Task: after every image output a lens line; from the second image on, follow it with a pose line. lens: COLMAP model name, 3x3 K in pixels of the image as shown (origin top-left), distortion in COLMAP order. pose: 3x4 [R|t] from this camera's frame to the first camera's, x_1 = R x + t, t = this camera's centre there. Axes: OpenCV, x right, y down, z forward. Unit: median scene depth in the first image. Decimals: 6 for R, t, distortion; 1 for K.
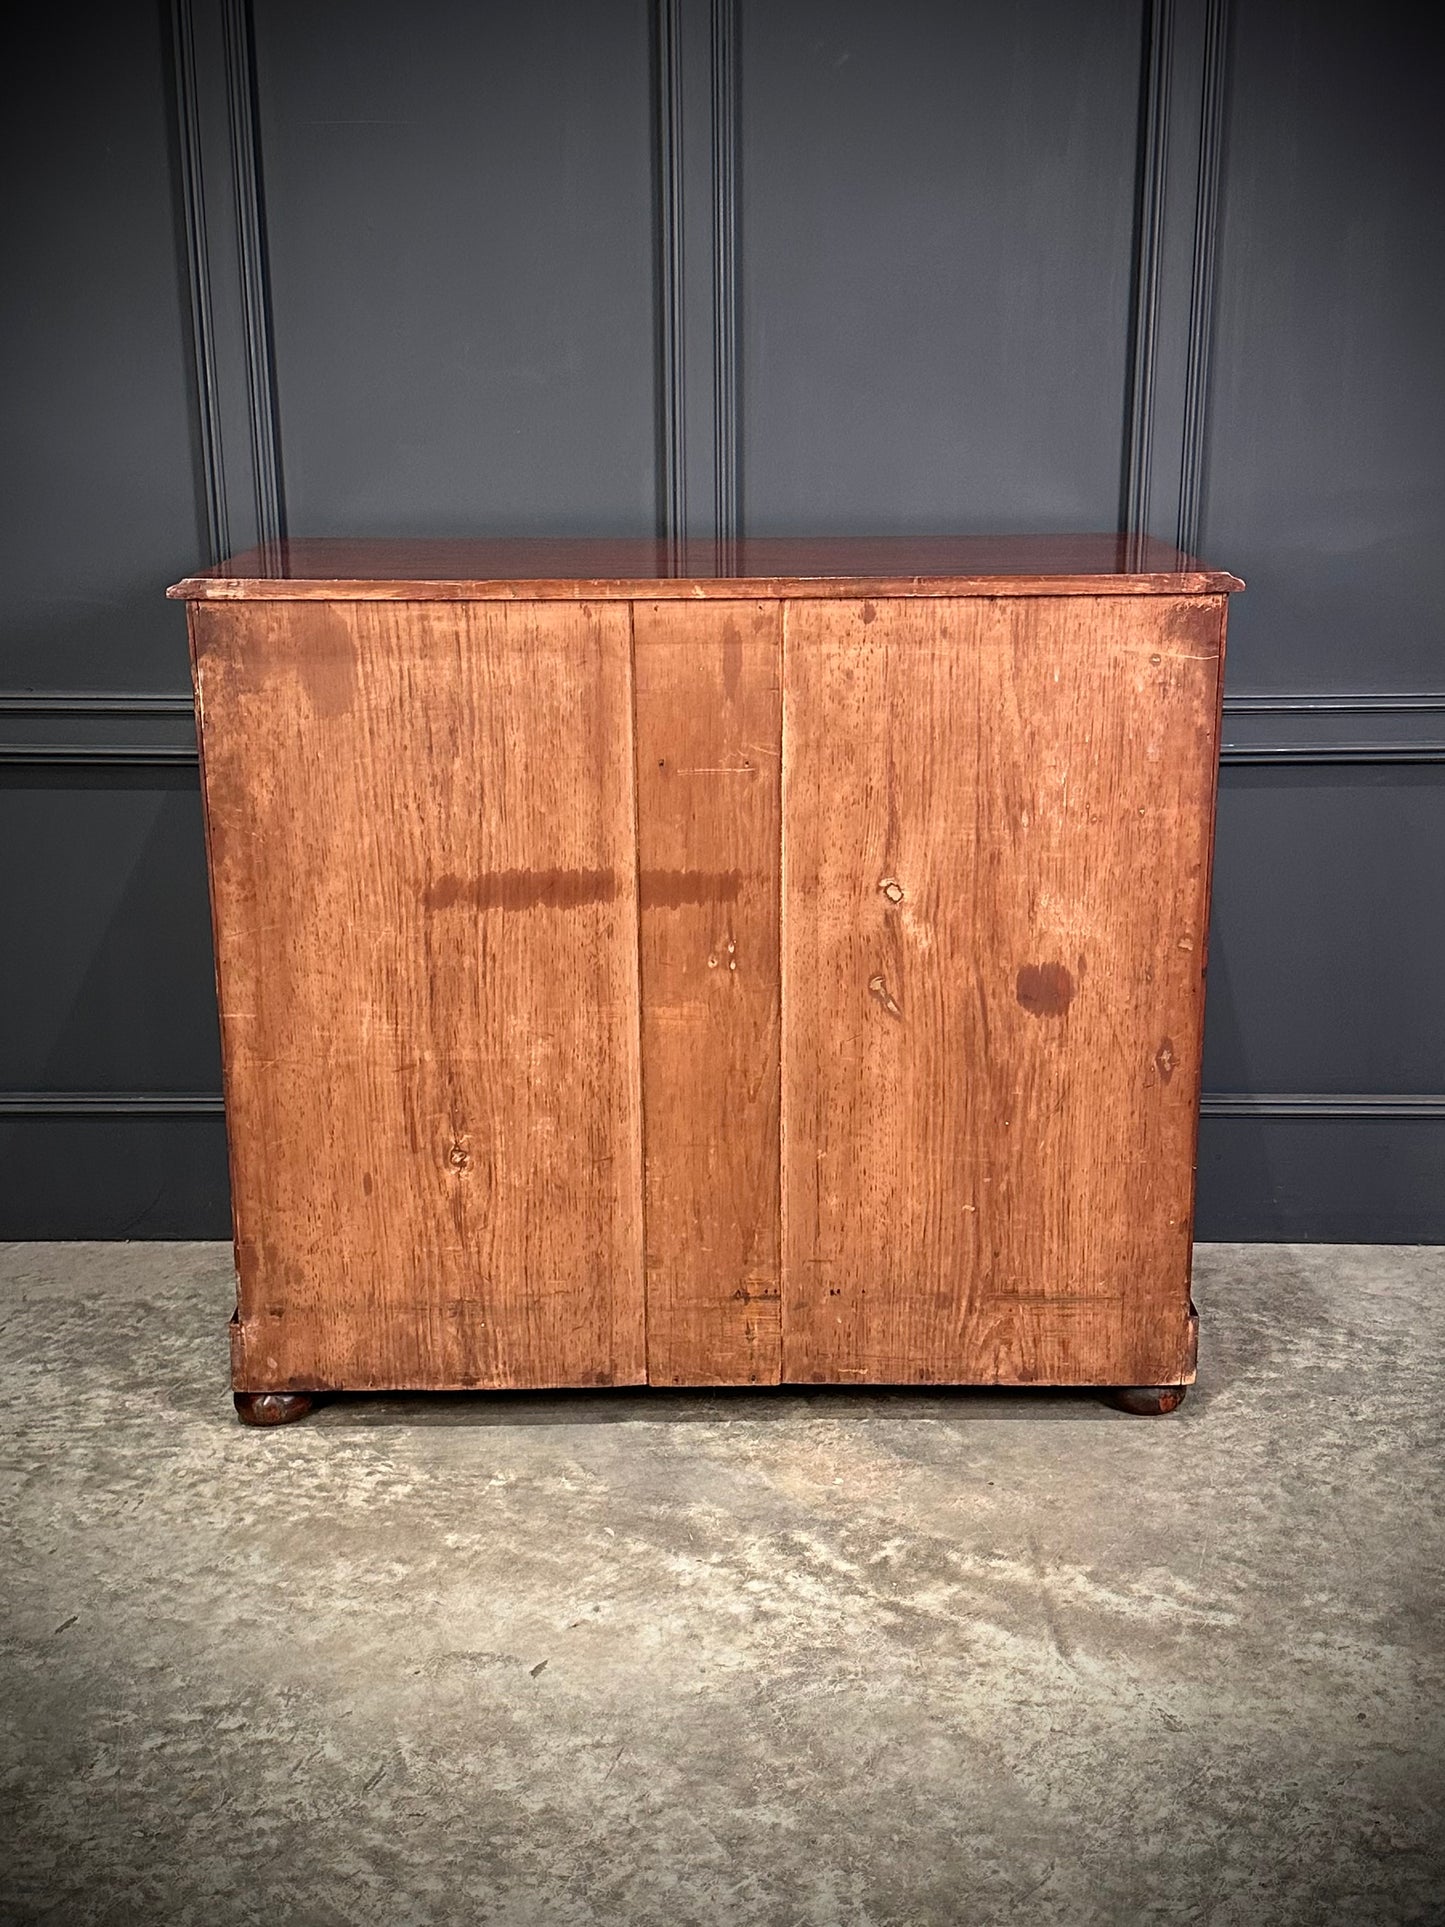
lens RADIAL K [[2152.2, 0, 722.4], [0, 2152.2, 957.8], [0, 0, 1]] dist [0.225488, -0.487941]
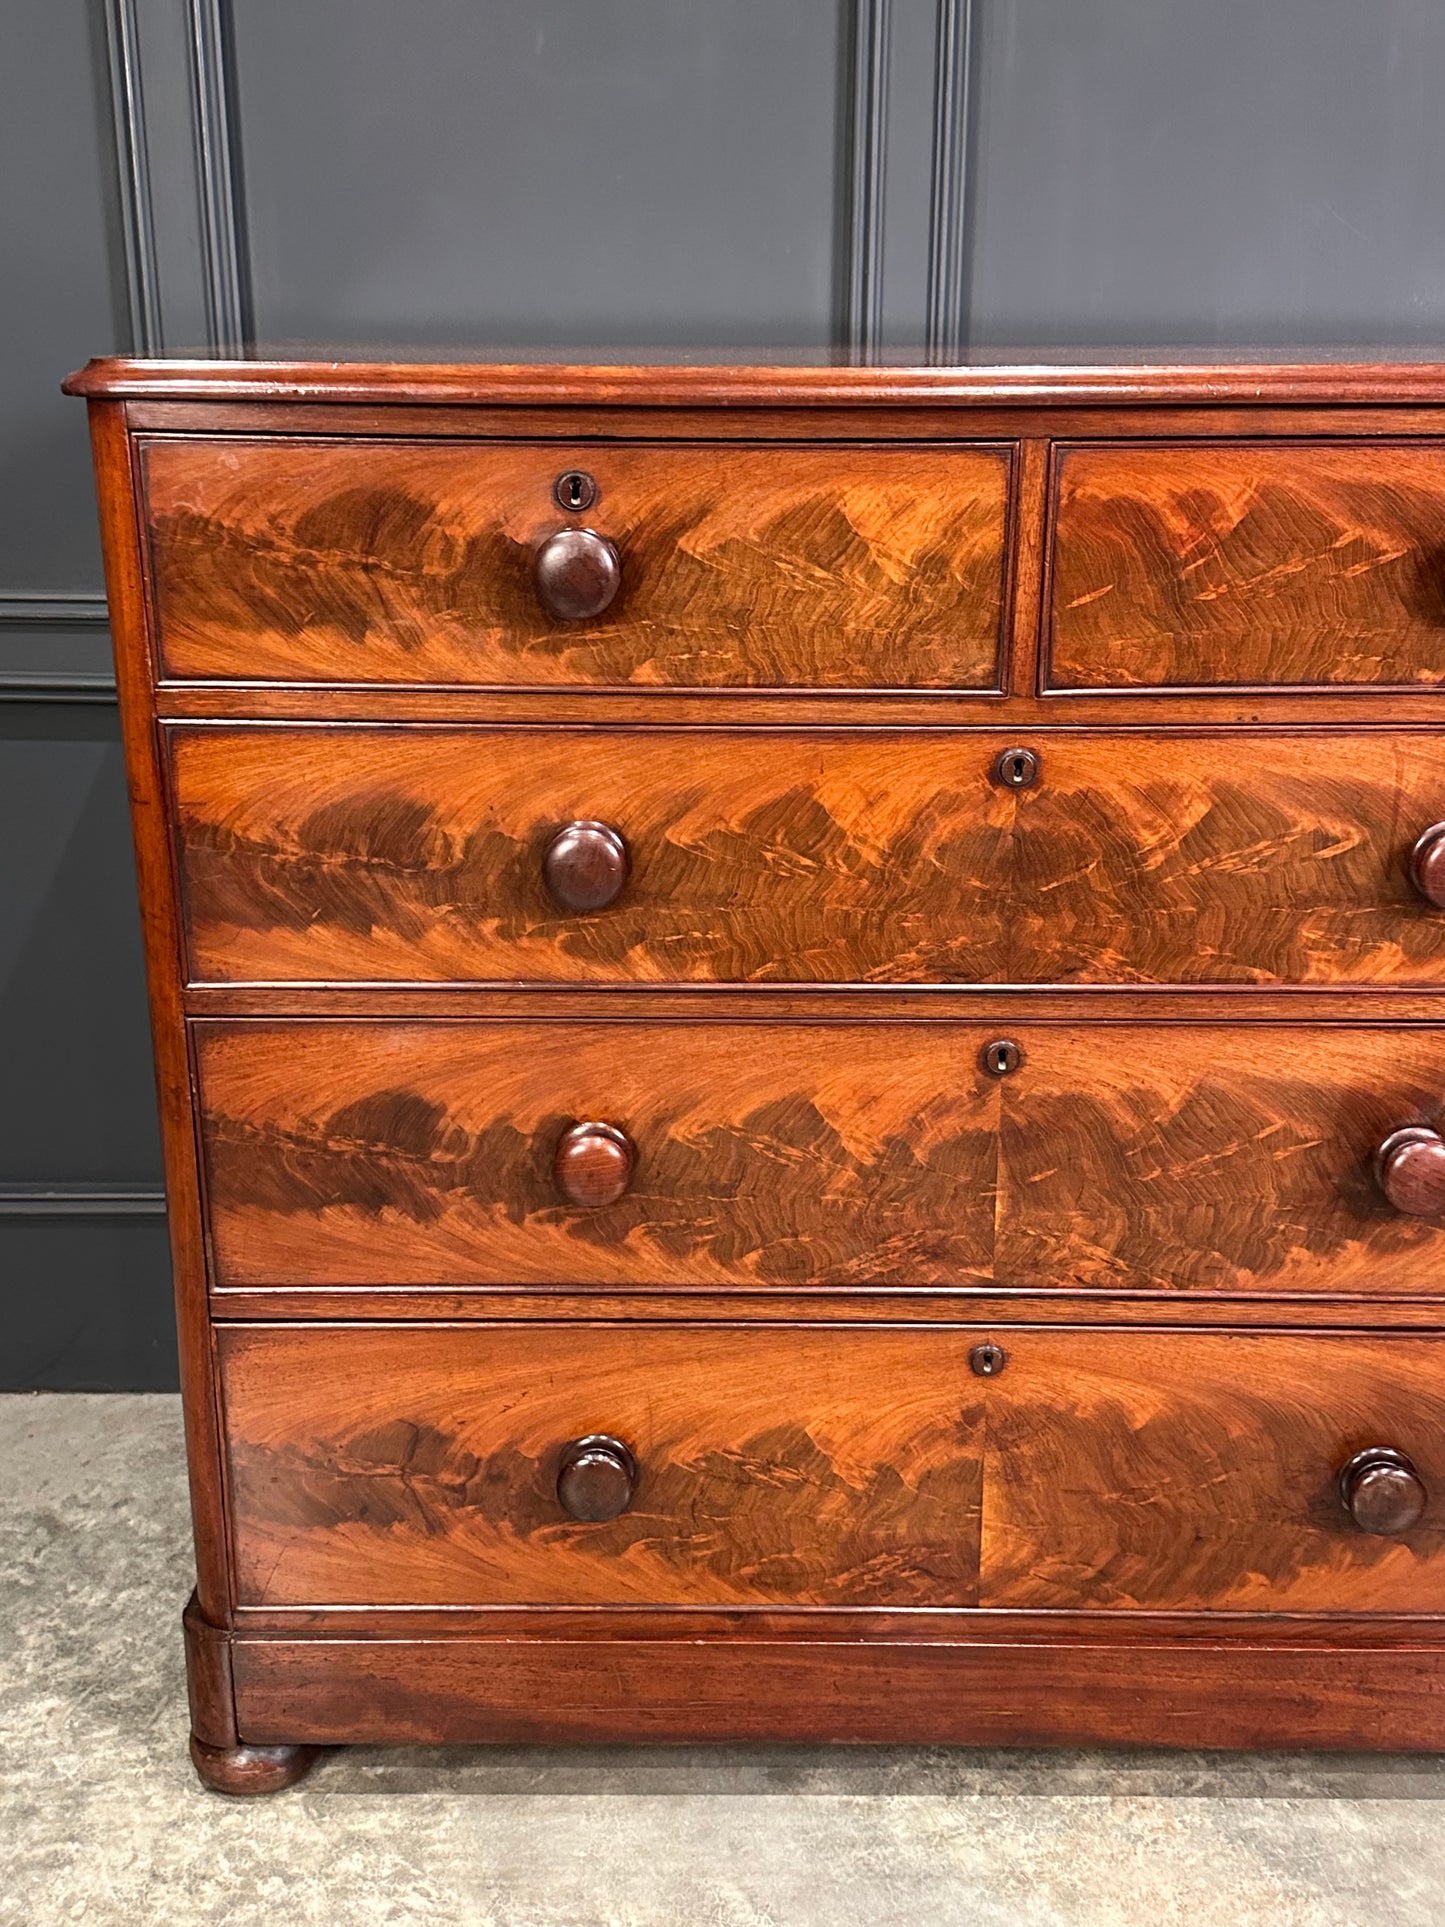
lens RADIAL K [[2018.6, 0, 759.6], [0, 2018.6, 973.6], [0, 0, 1]] dist [0.210766, -0.453071]
pose [[0.999705, 0.004094, 0.023934, -0.073623], [-0.005244, 0.998824, 0.048193, -0.043907], [-0.023709, -0.048304, 0.998551, 0.433215]]
